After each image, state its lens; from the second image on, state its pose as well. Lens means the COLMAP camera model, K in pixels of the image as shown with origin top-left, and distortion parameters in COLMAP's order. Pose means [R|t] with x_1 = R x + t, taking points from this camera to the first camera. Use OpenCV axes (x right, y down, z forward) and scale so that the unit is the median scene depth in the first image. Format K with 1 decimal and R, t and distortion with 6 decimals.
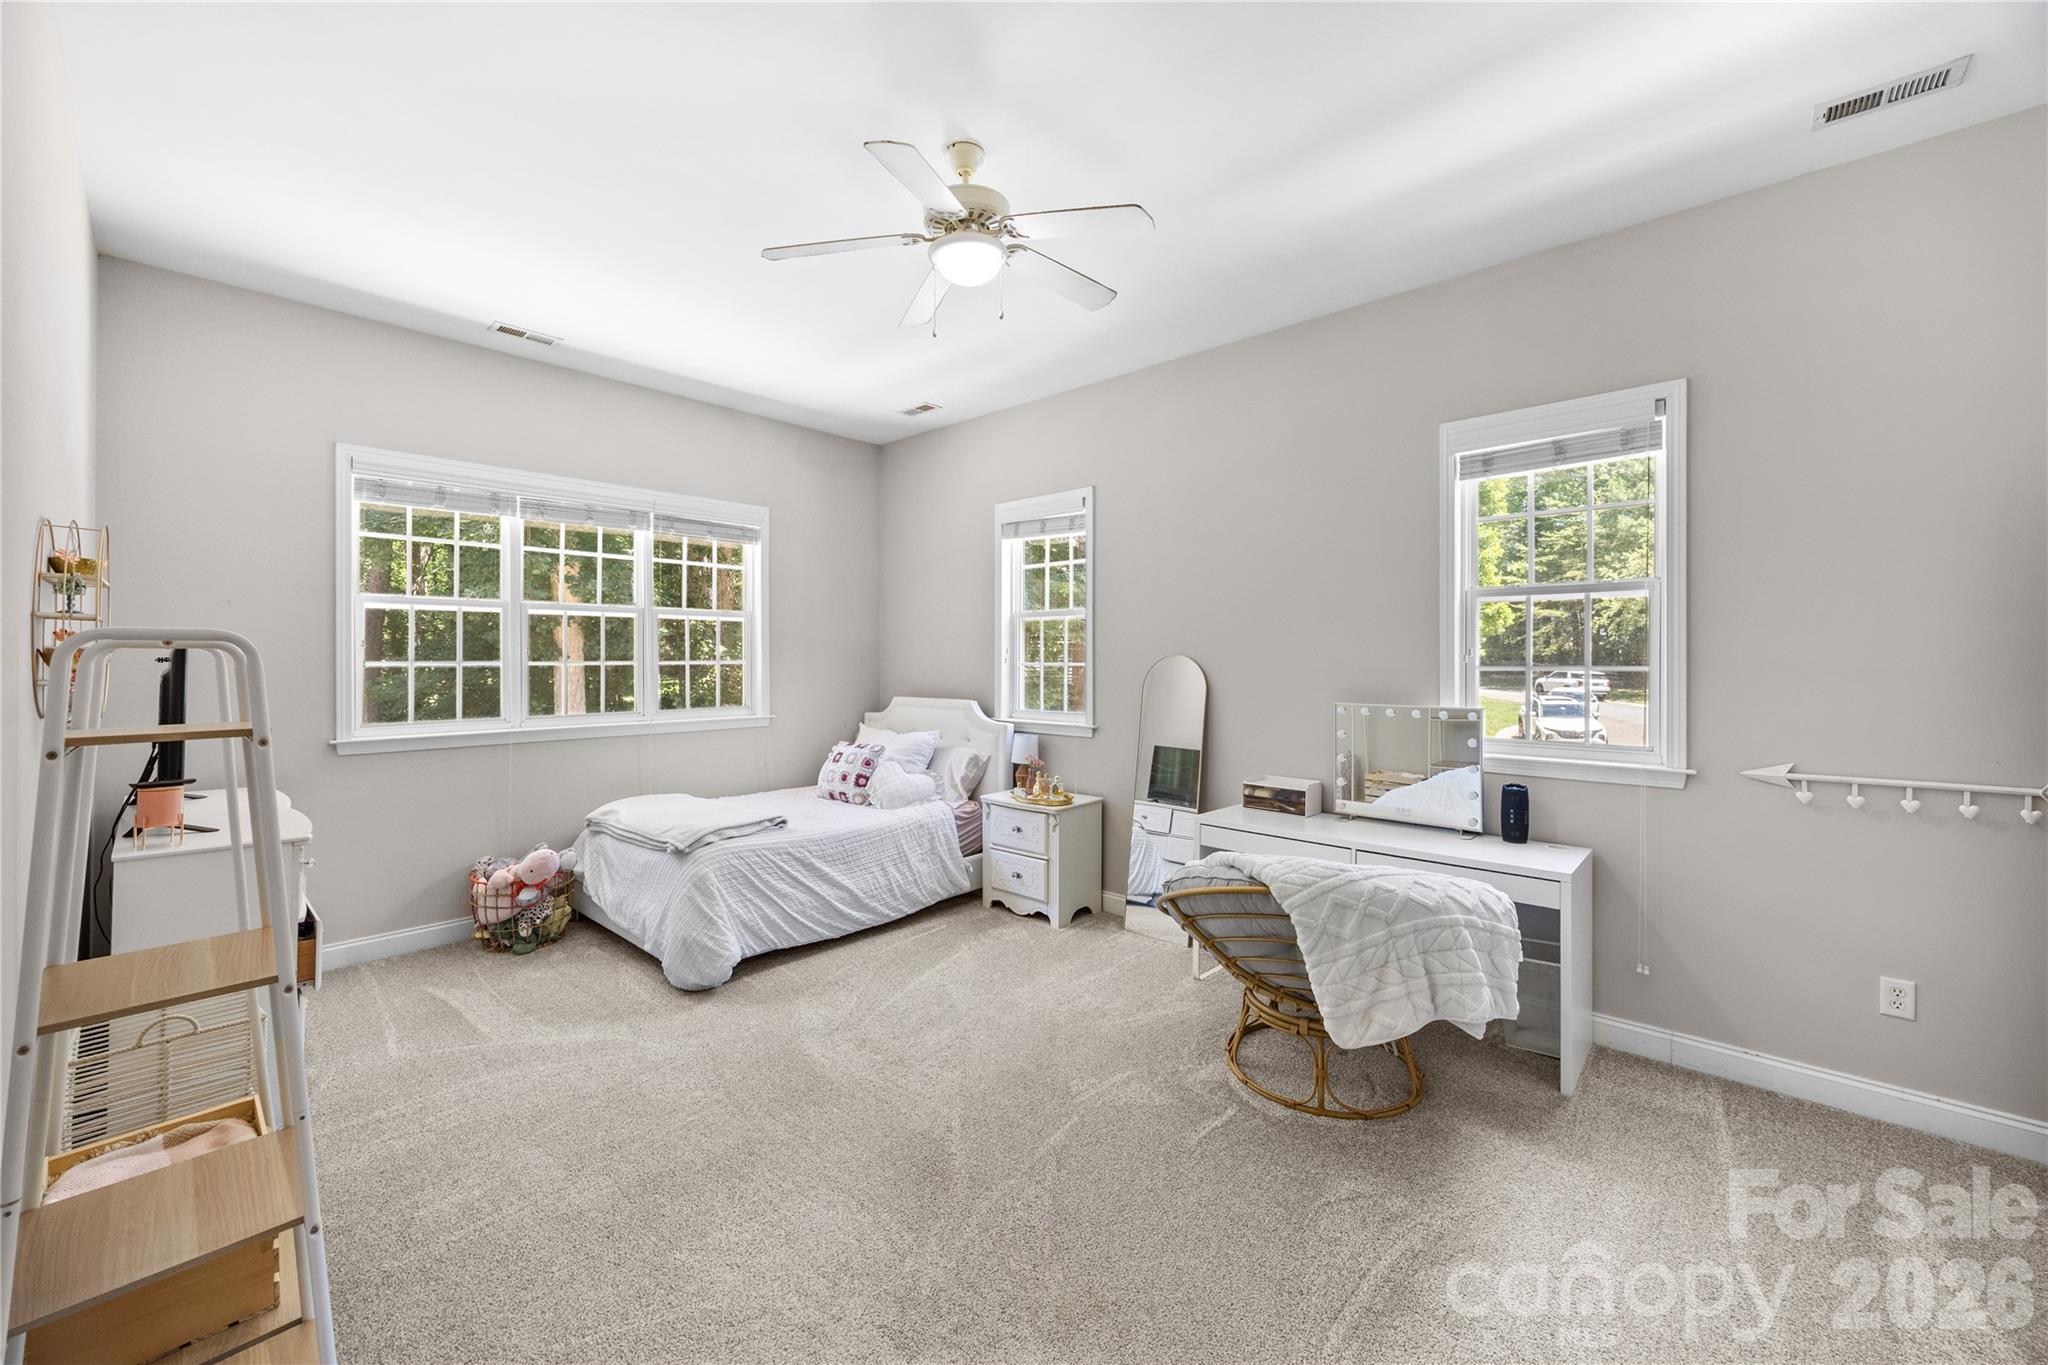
lens RADIAL K [[787.9, 0, 1028.7], [0, 787.9, 663.8], [0, 0, 1]] dist [-0.002186, -0.000135]
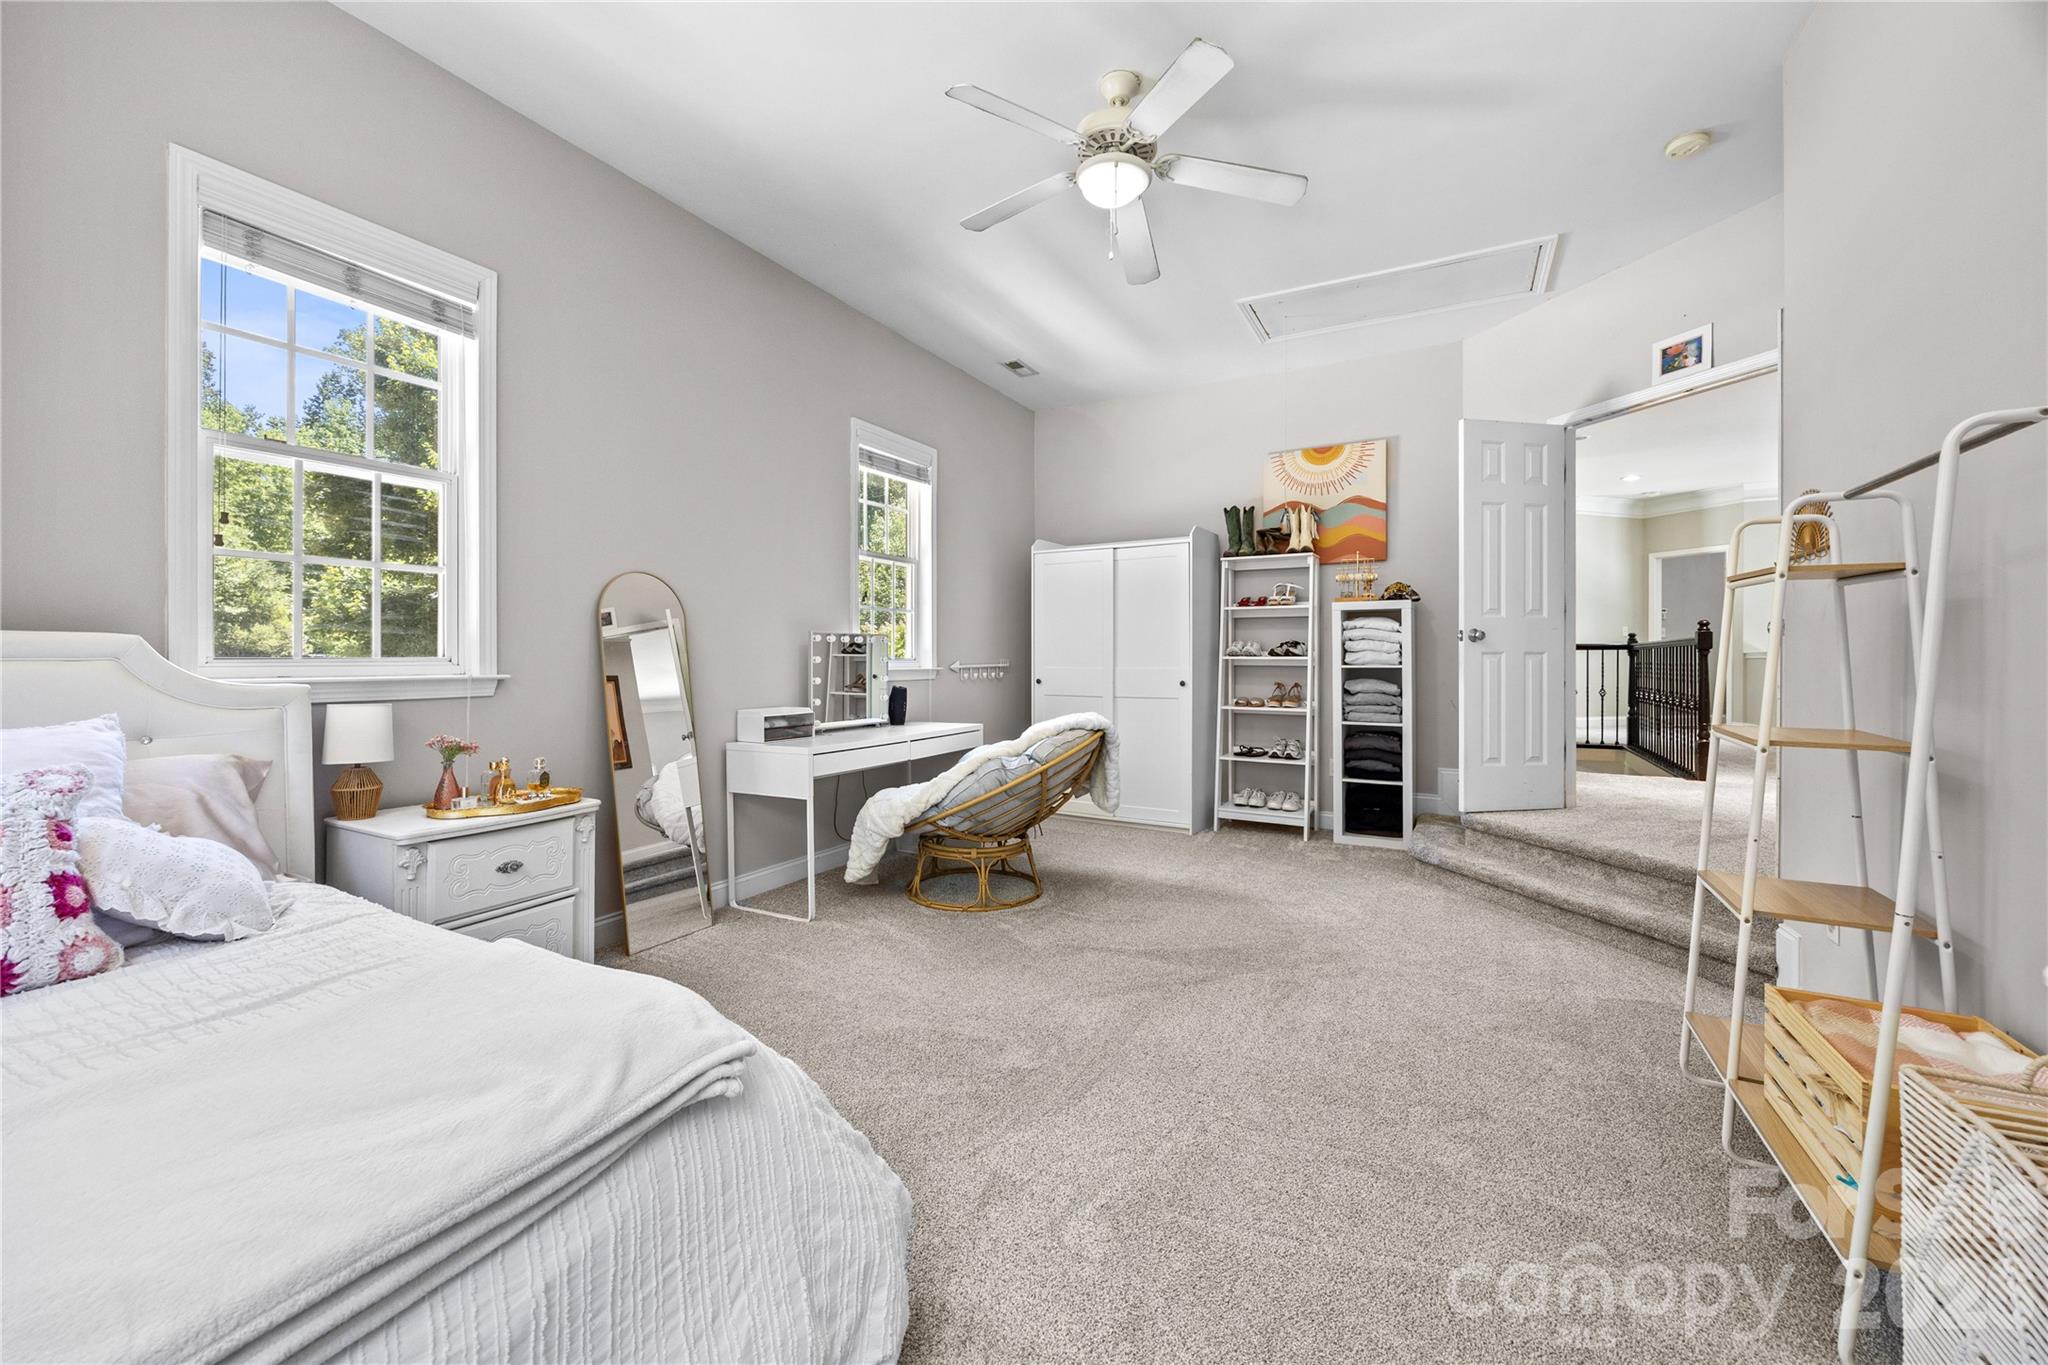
lens RADIAL K [[787.9, 0, 1026.3], [0, 787.9, 670.1], [0, 0, 1]] dist [-0.002186, -0.000135]
pose [[-0.235787, -0.015350, 0.971684, -0.837064], [0.008939, 0.999799, 0.017963, 0.094622], [-0.971764, 0.012921, -0.235602, 1.065071]]
